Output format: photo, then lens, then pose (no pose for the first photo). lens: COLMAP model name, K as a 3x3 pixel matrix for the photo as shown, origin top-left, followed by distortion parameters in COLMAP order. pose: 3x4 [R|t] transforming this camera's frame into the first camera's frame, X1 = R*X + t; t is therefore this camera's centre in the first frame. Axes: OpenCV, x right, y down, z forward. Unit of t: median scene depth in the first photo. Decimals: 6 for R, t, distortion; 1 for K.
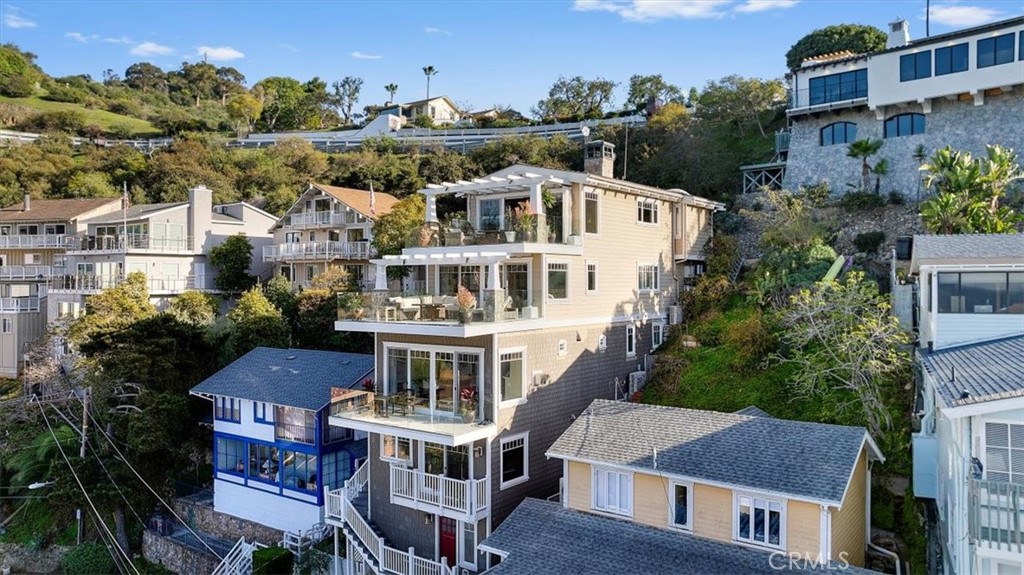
lens RADIAL K [[739.0, 0, 512.0], [0, 739.0, 287.5], [0, 0, 1]] dist [-0.007548, -0.002125]
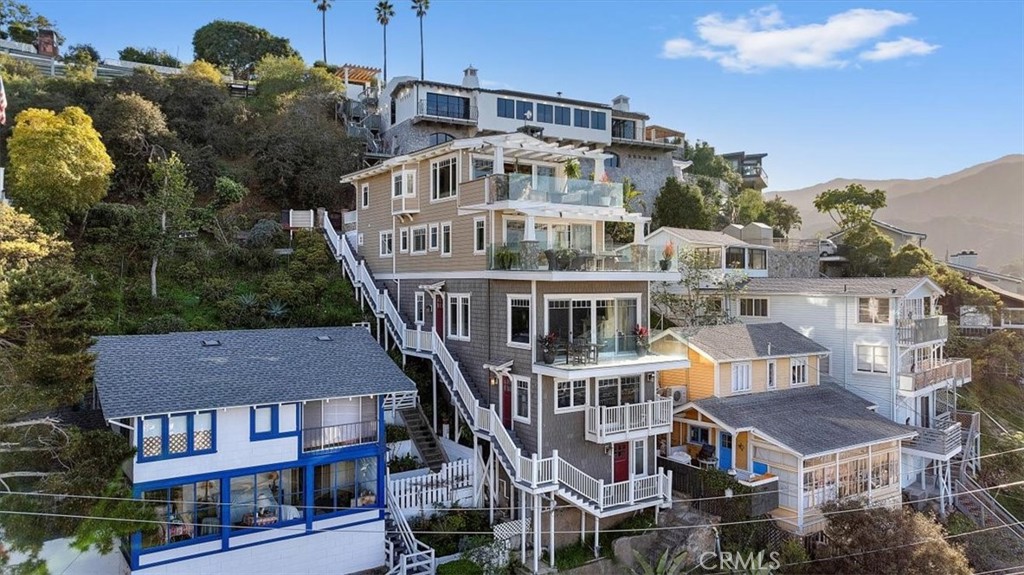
lens RADIAL K [[739.0, 0, 512.0], [0, 739.0, 287.5], [0, 0, 1]] dist [-0.007548, -0.002125]
pose [[0.306876, -0.004079, 0.951741, -0.906453], [0.003964, 0.999988, 0.003007, 0.049735], [-0.951741, 0.002850, 0.306888, 0.602856]]
